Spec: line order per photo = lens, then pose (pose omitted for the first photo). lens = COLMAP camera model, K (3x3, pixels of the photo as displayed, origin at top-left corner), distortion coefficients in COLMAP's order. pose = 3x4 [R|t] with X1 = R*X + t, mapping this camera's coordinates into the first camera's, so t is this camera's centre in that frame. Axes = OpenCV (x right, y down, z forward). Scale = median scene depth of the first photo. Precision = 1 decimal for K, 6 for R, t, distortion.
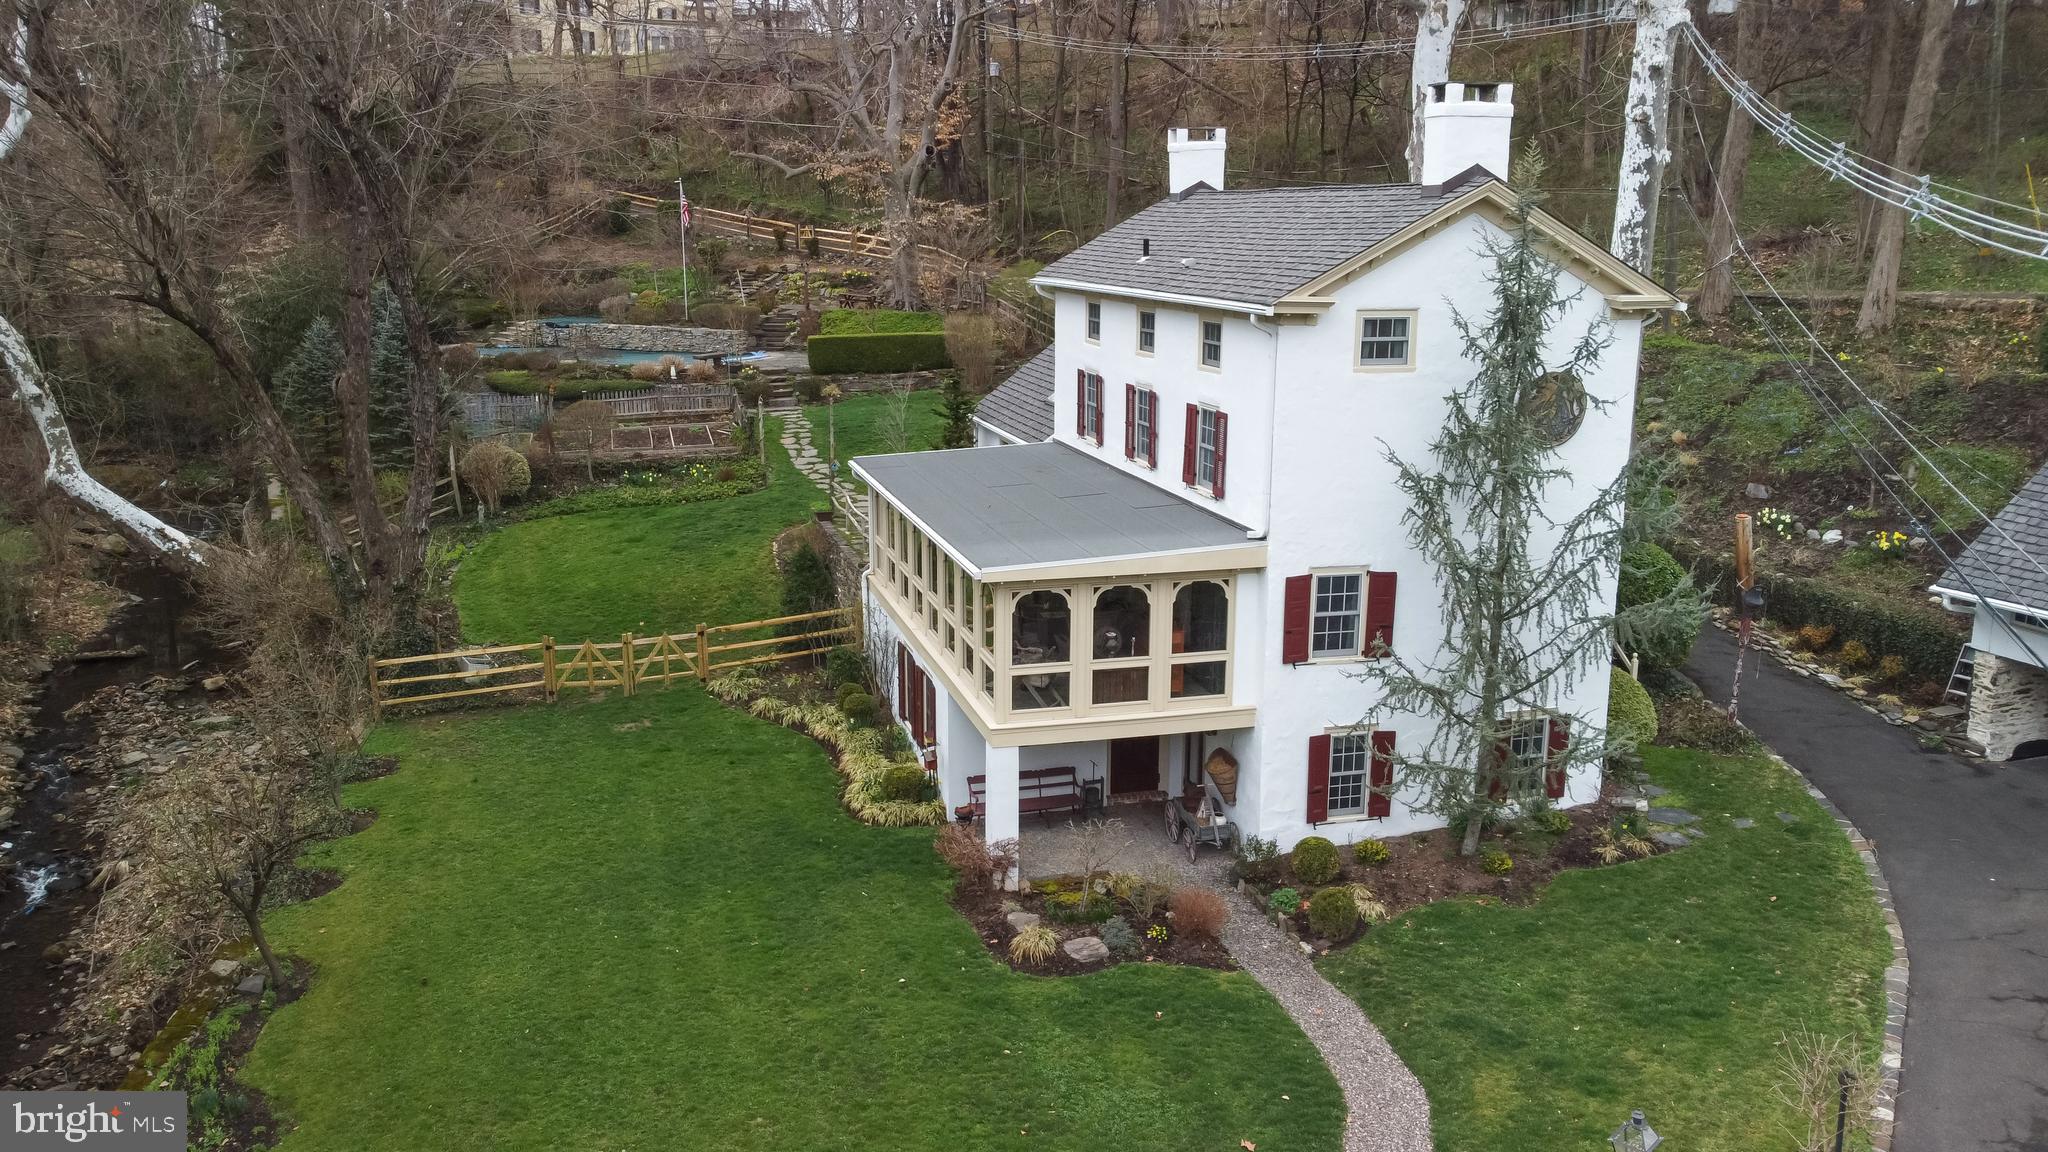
lens RADIAL K [[1576.3, 0, 1017.8], [0, 1576.3, 576.8], [0, 0, 1]] dist [-0.002693, -0.007455]
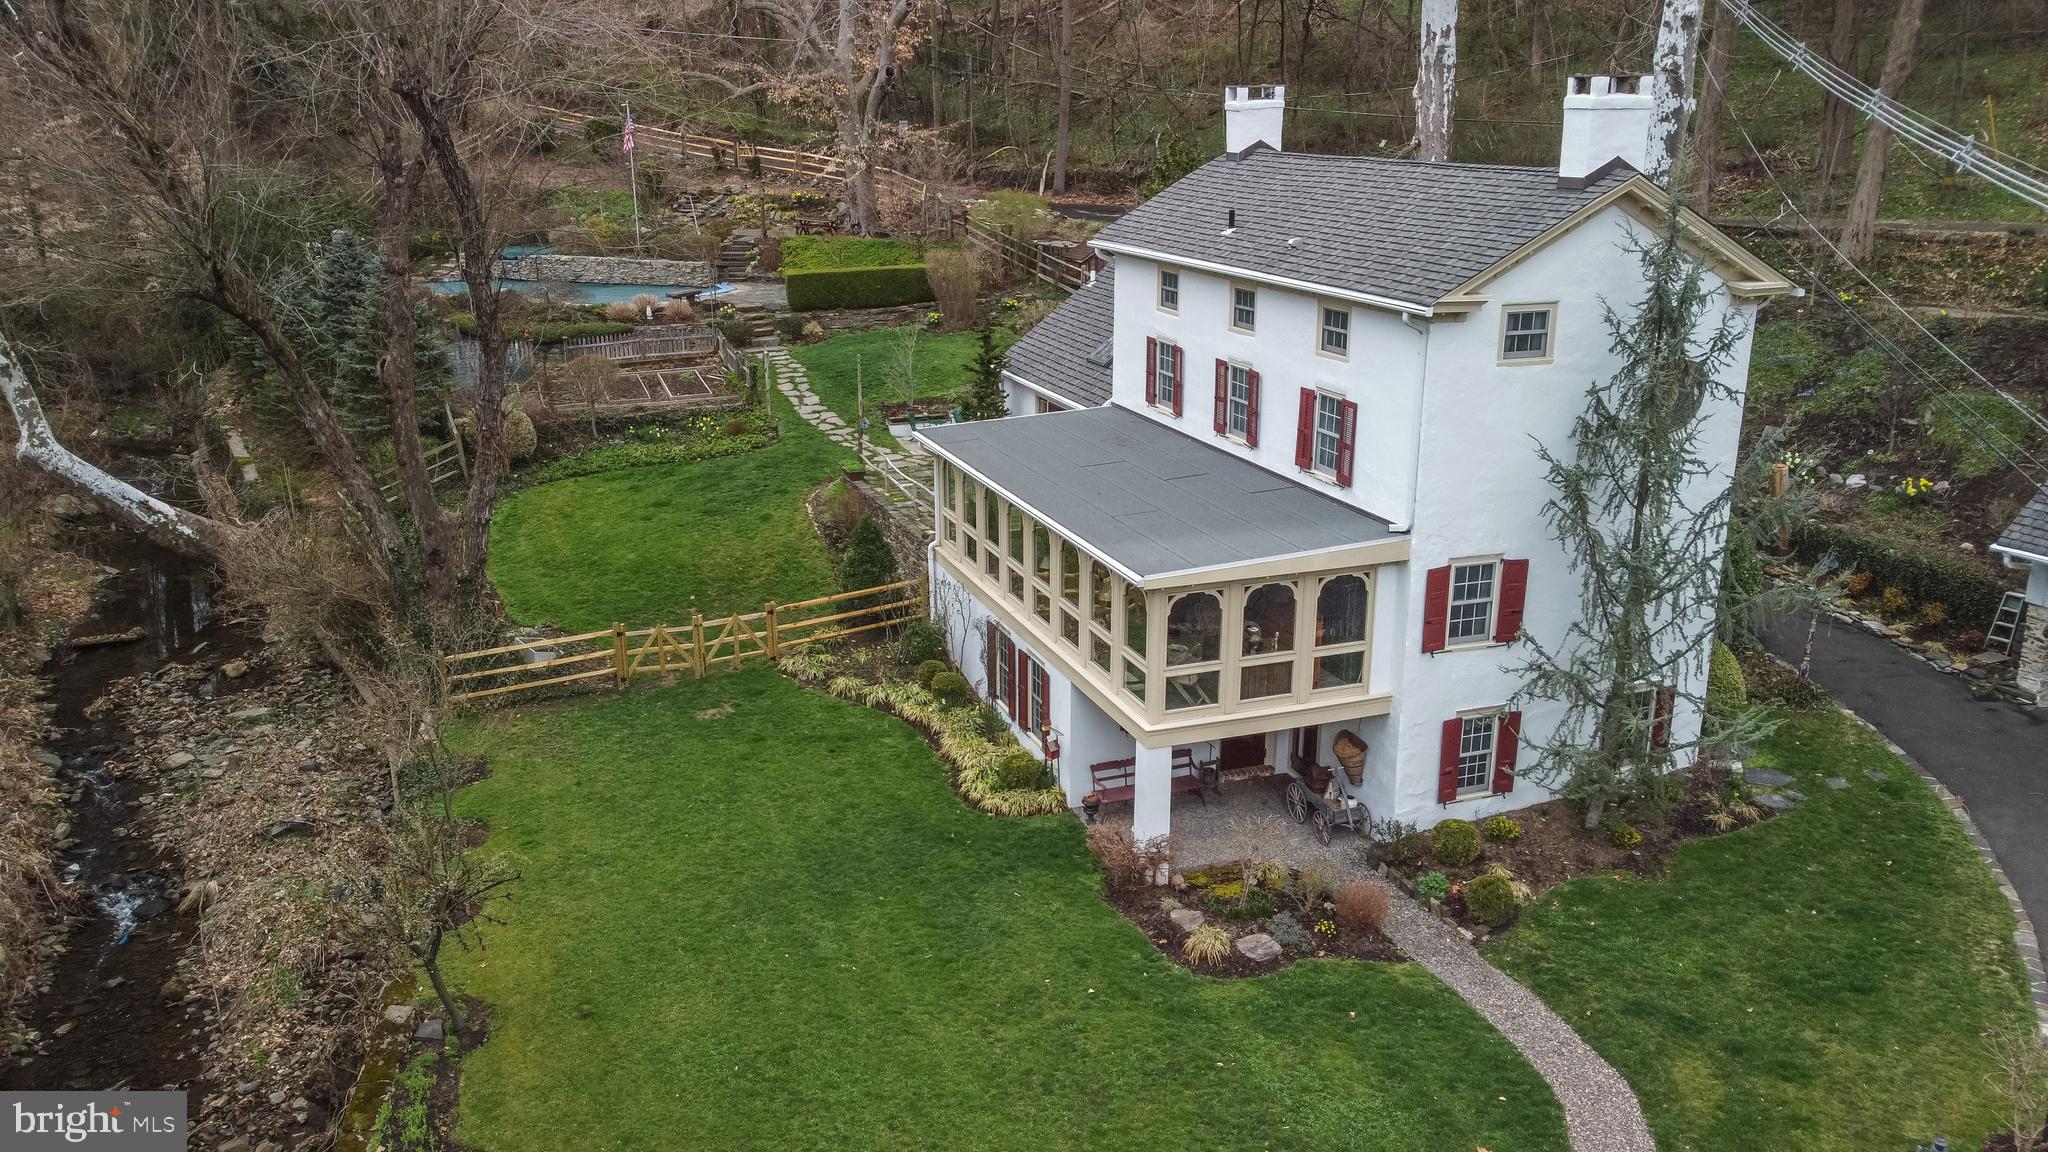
lens RADIAL K [[1562.0, 0, 1017.4], [0, 1562.0, 576.9], [0, 0, 1]] dist [-0.005332, -0.003644]
pose [[0.996123, -0.031249, 0.082231, -0.168366], [0.025078, 0.996865, 0.075042, -0.073813], [-0.084318, -0.072689, 0.993784, 0.022798]]
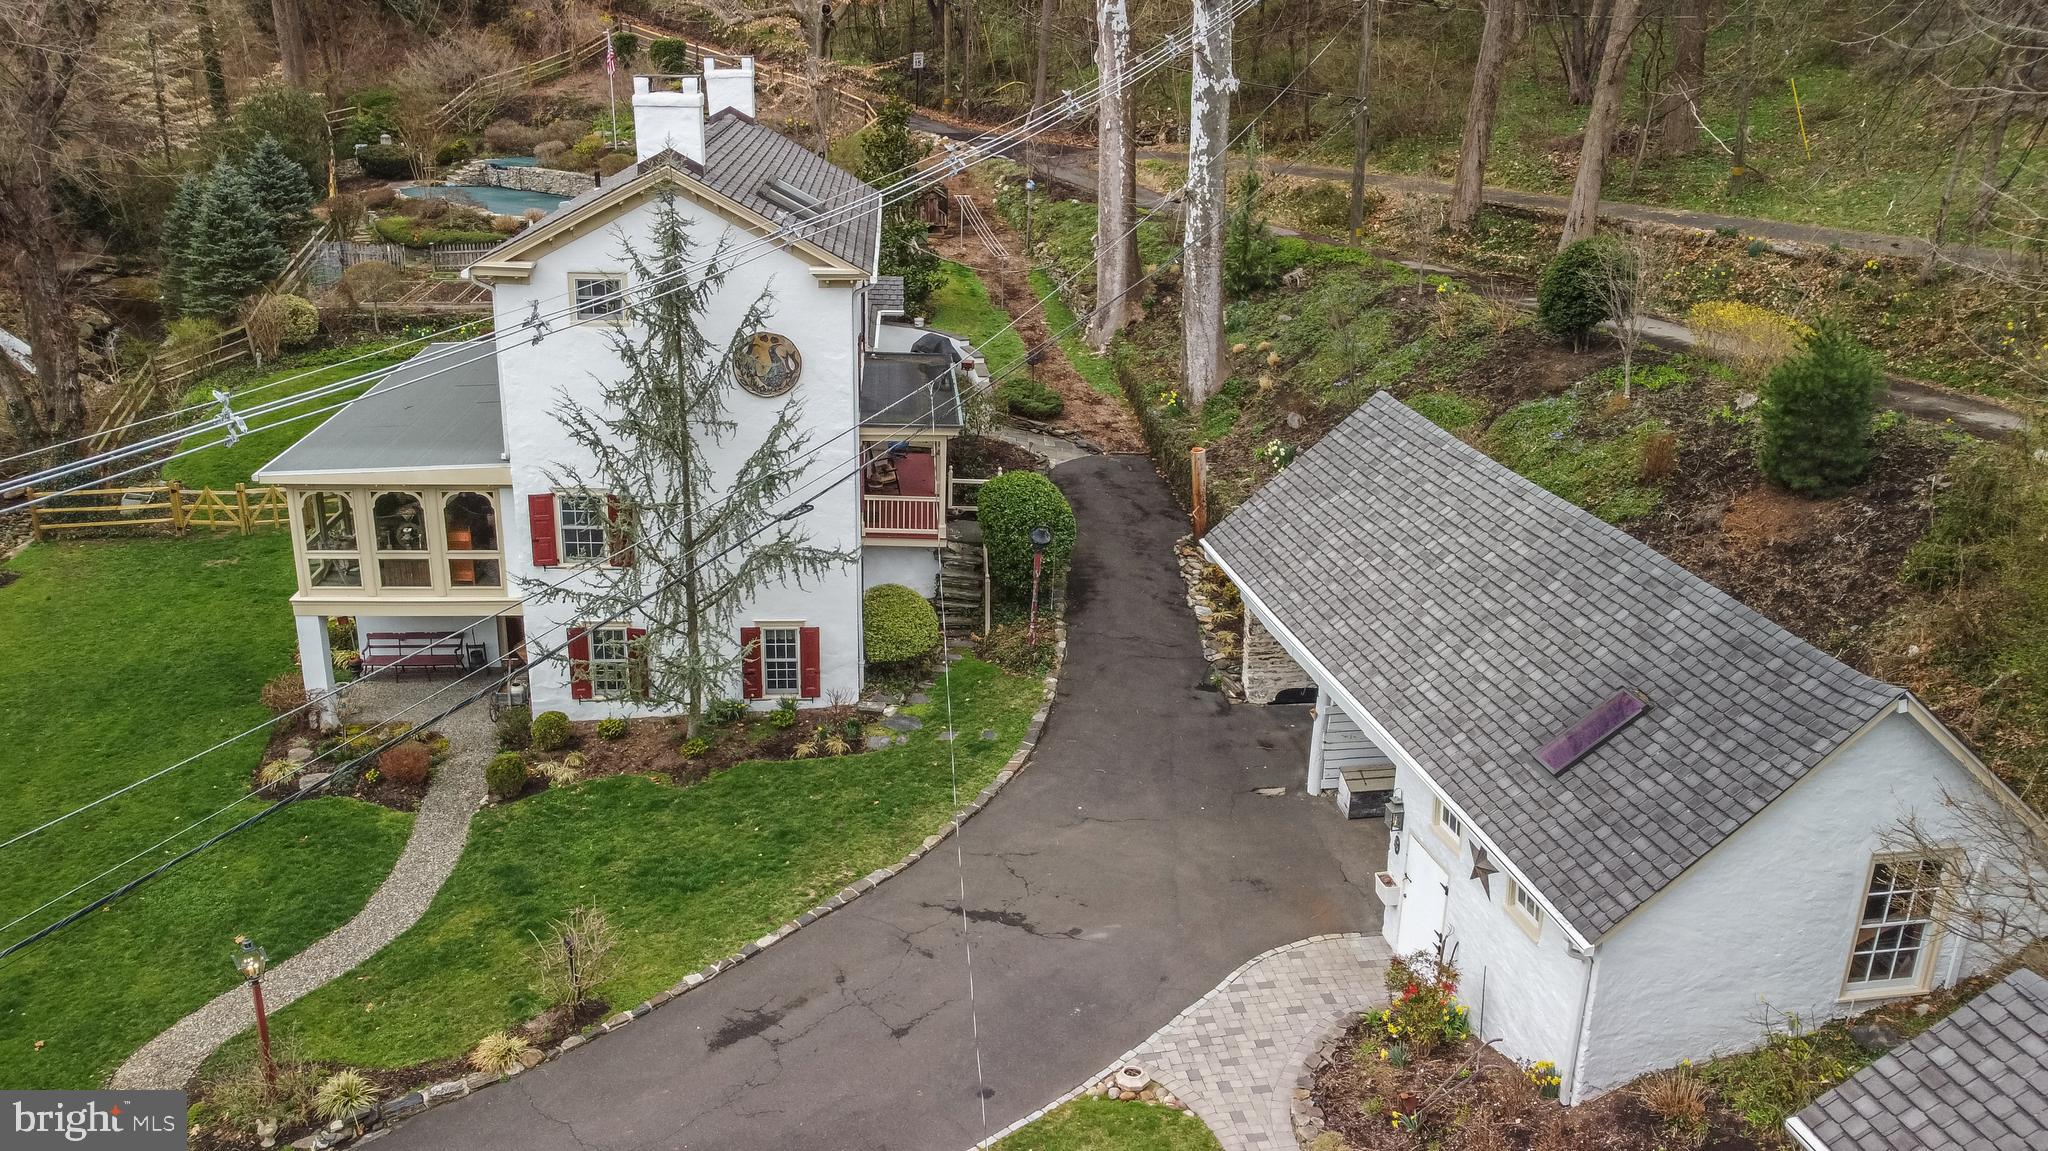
lens RADIAL K [[1624.7, 0, 1024.0], [0, 1624.7, 575.5], [0, 0, 1]] dist [-0.003831, -0.005276]
pose [[0.981141, 0.083611, -0.174274, 0.723692], [-0.062670, 0.990502, 0.122388, -0.107808], [0.182852, -0.109158, 0.977062, -0.127453]]
